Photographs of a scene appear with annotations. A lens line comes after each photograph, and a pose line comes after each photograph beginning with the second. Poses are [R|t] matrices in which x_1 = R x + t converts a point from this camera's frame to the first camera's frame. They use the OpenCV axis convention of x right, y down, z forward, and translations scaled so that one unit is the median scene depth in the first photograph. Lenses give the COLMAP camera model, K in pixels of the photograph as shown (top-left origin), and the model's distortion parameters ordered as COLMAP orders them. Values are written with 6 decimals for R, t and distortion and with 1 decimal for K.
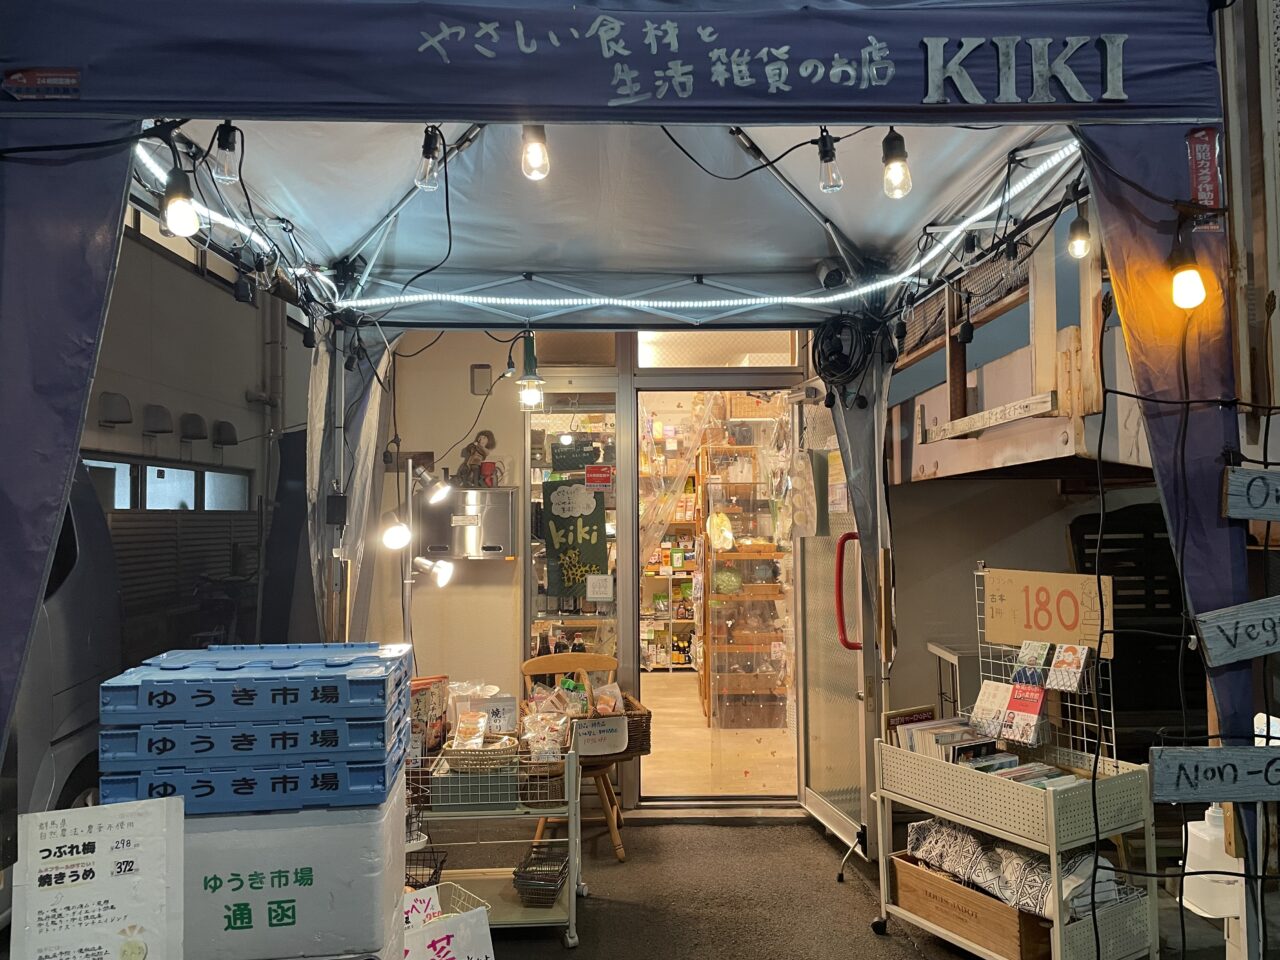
lens RADIAL K [[962.5, 0, 640.0], [0, 962.5, 480.0], [0, 0, 1]] dist [0.082589, -0.107945]
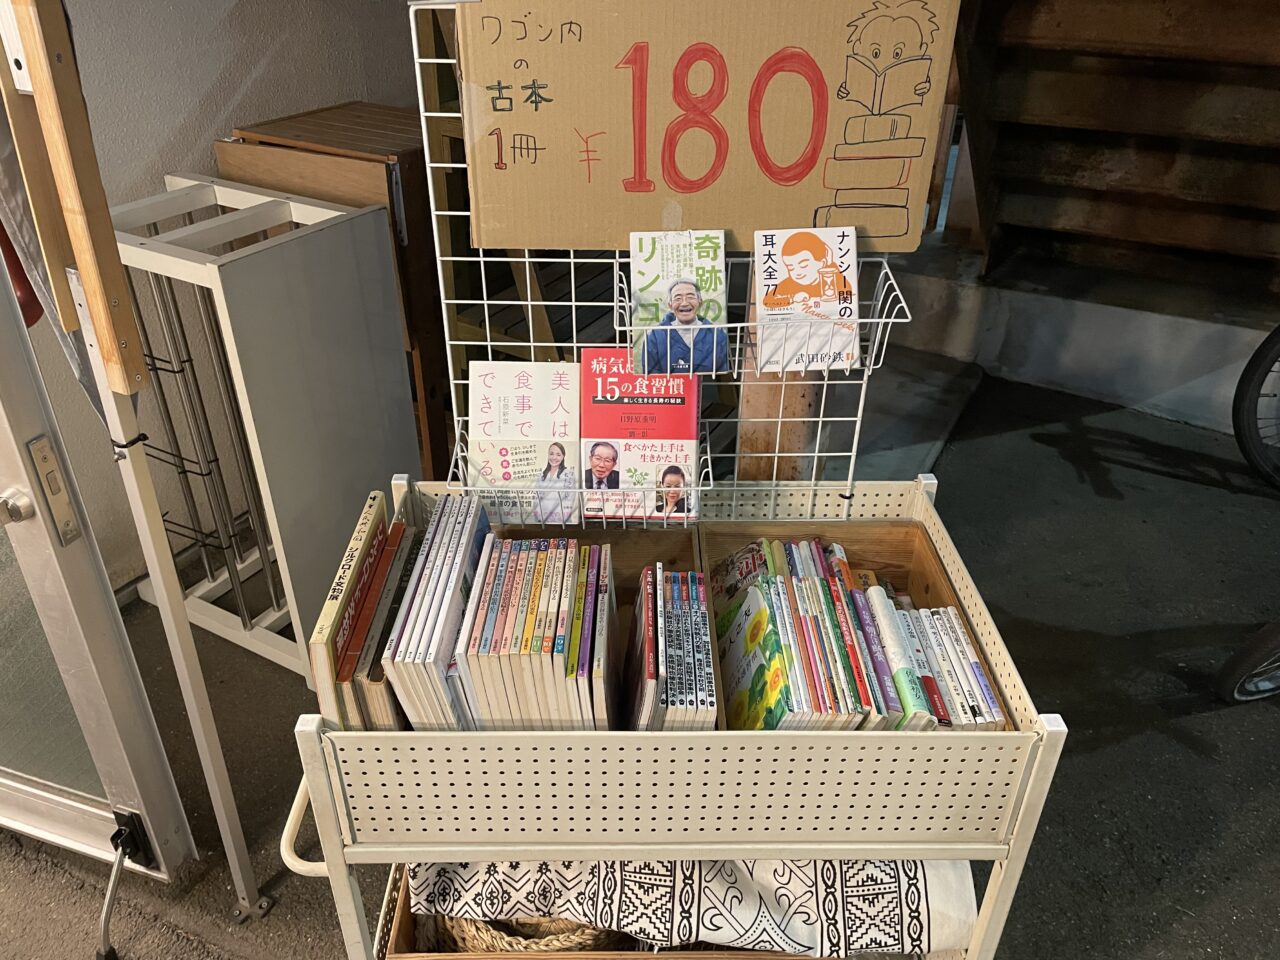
lens RADIAL K [[962.5, 0, 640.0], [0, 962.5, 480.0], [0, 0, 1]] dist [0.082589, -0.107945]
pose [[0.472680, -0.444604, 0.760856, 0.183256], [-0.051584, 0.847957, 0.527548, 0.102167], [-0.879723, -0.288610, 0.377878, 1.318128]]
